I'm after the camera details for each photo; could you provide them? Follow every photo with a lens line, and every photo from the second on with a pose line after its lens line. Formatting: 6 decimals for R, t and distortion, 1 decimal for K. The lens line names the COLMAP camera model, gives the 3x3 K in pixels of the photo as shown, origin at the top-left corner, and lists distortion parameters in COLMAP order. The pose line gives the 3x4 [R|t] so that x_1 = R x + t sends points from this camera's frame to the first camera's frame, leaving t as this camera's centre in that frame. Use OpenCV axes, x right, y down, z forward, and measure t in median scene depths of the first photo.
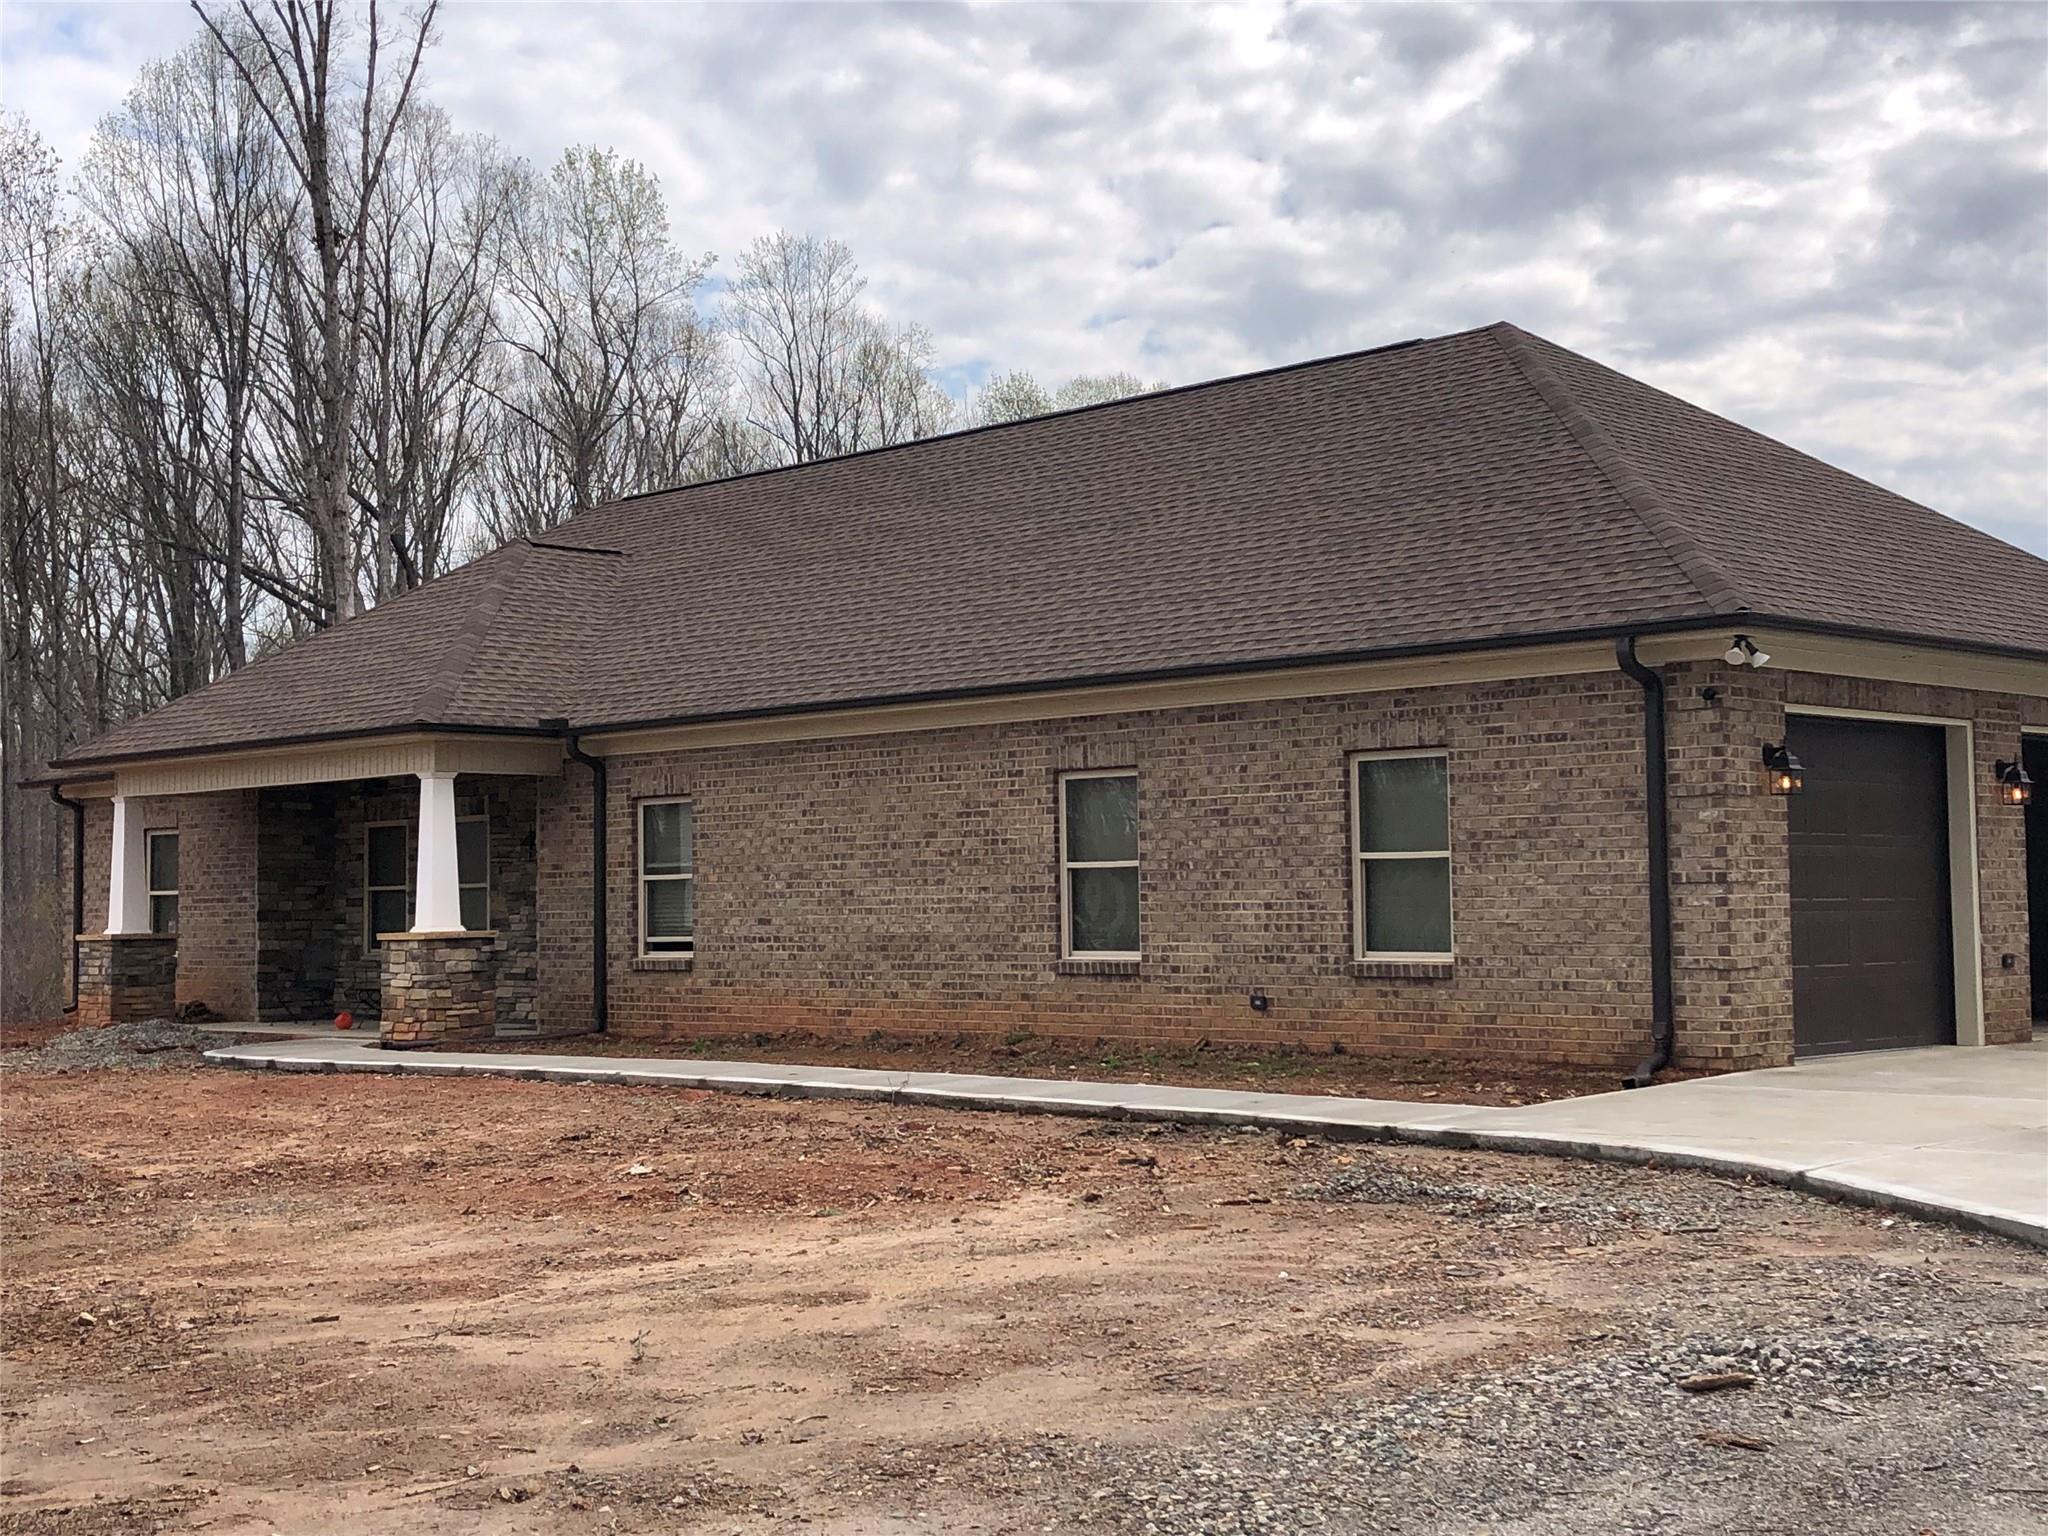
lens RADIAL K [[2665.3, 0, 1024.0], [0, 2665.3, 768.0], [0, 0, 1]] dist [0.249306, -1.122131]
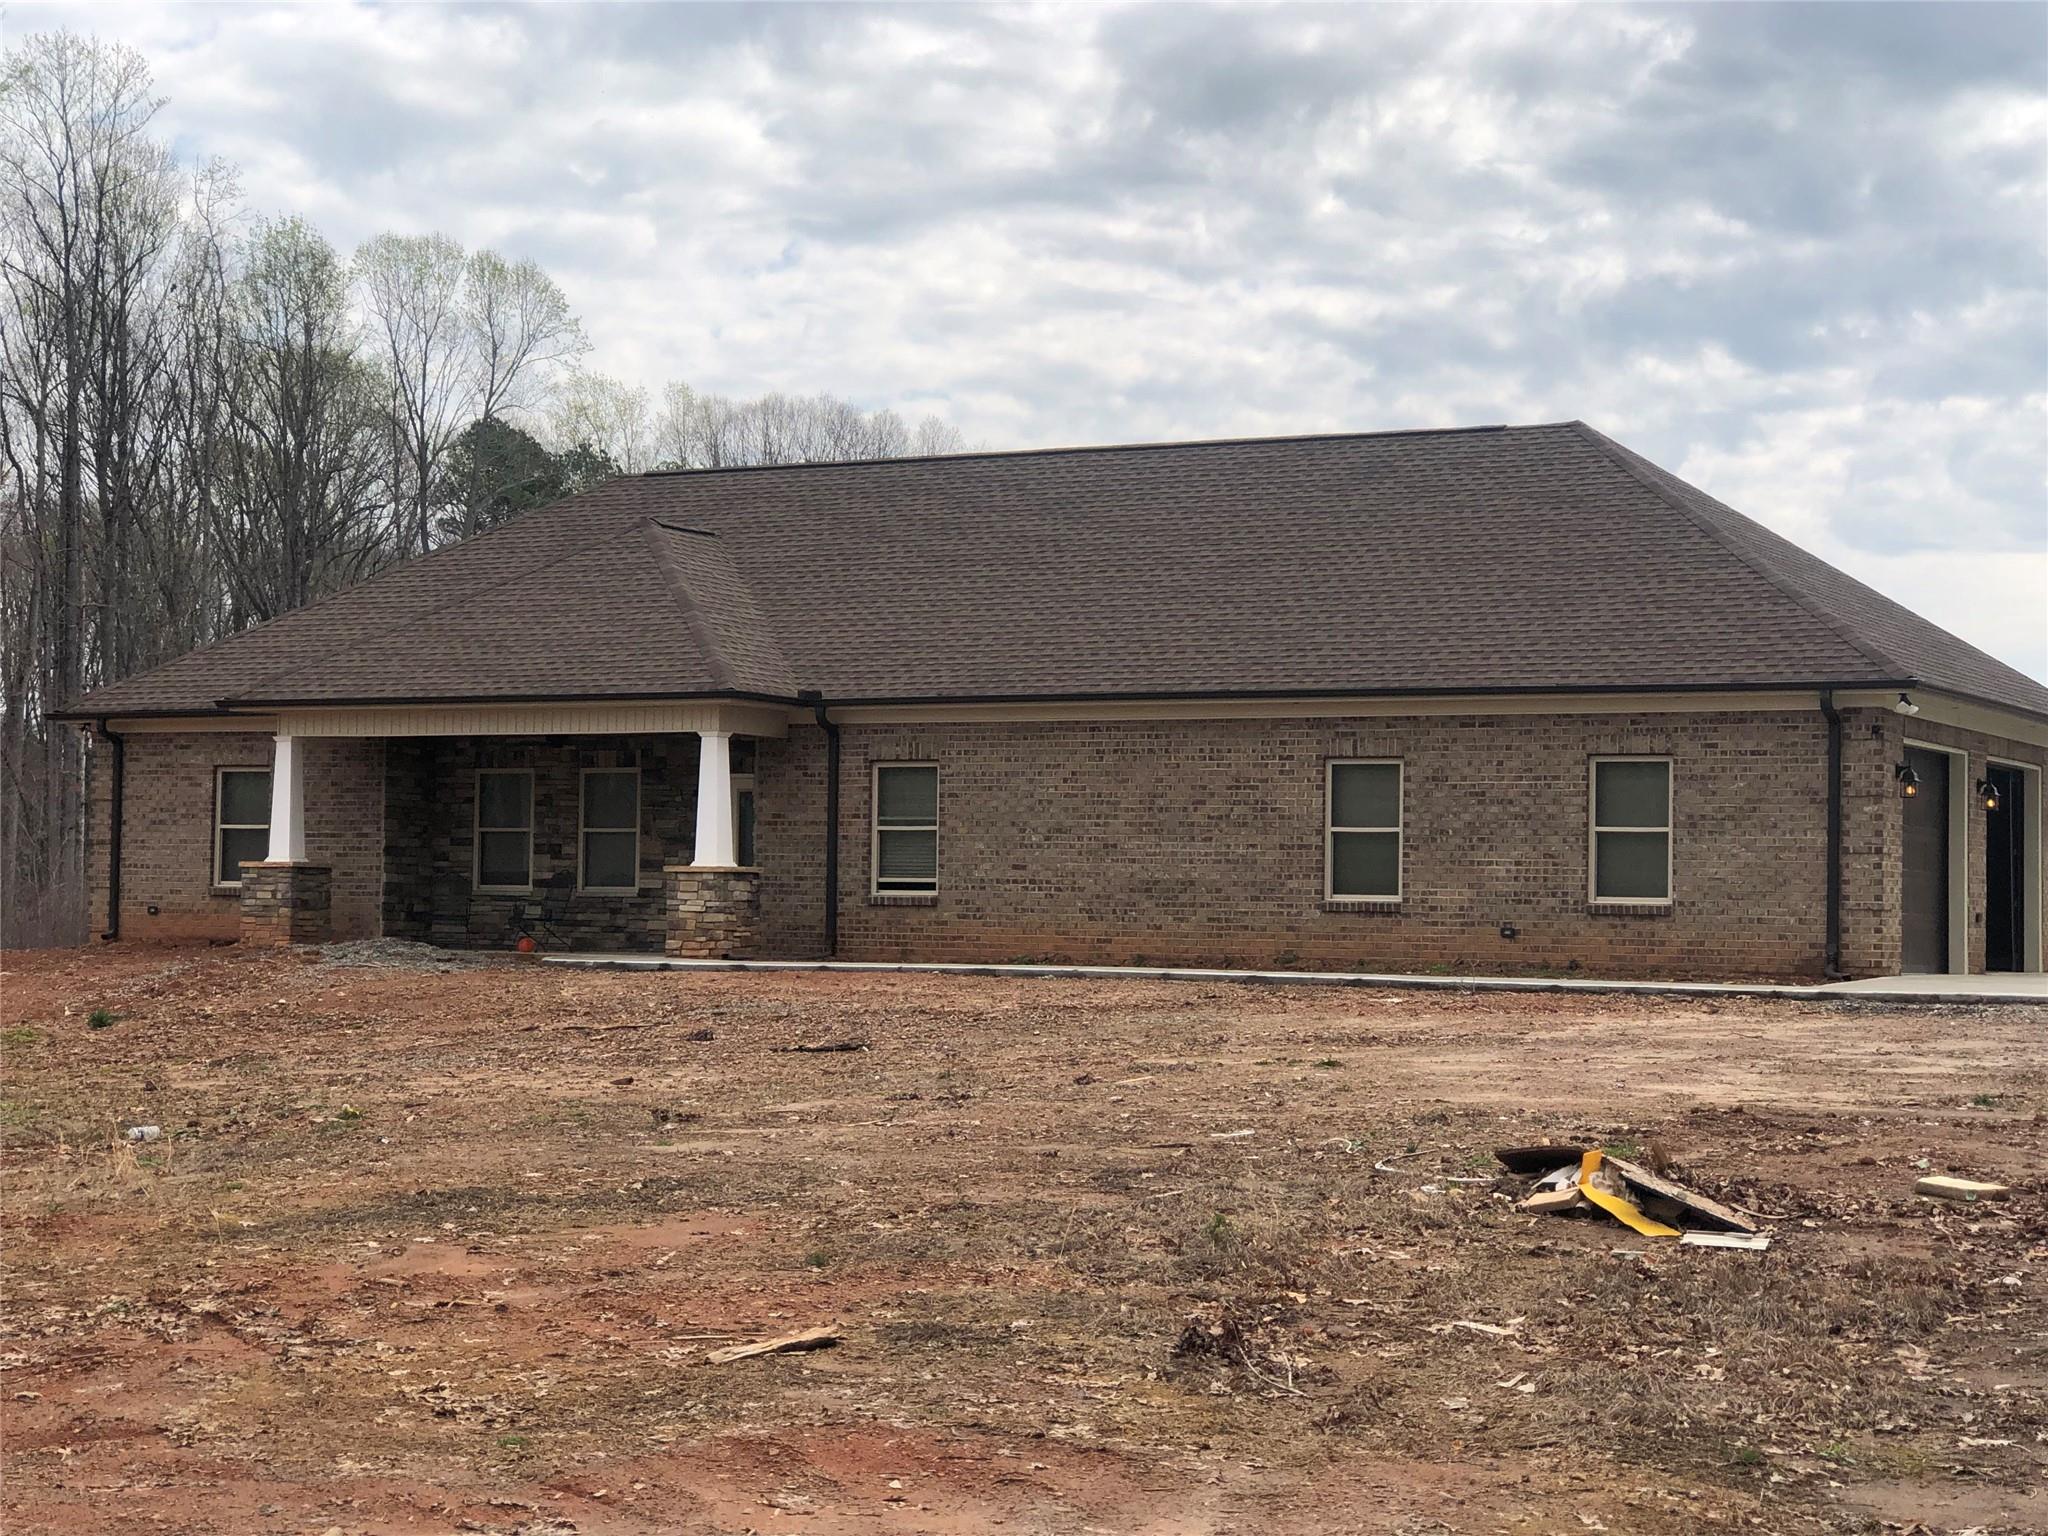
lens RADIAL K [[3625.2, 0, 1024.0], [0, 3625.2, 768.0], [0, 0, 1]] dist [-0.219581, 2.686998]
pose [[0.950127, 0.042326, 0.308978, -0.684560], [-0.045103, 0.998981, 0.001845, 0.009861], [-0.308585, -0.015689, 0.951067, -0.653746]]
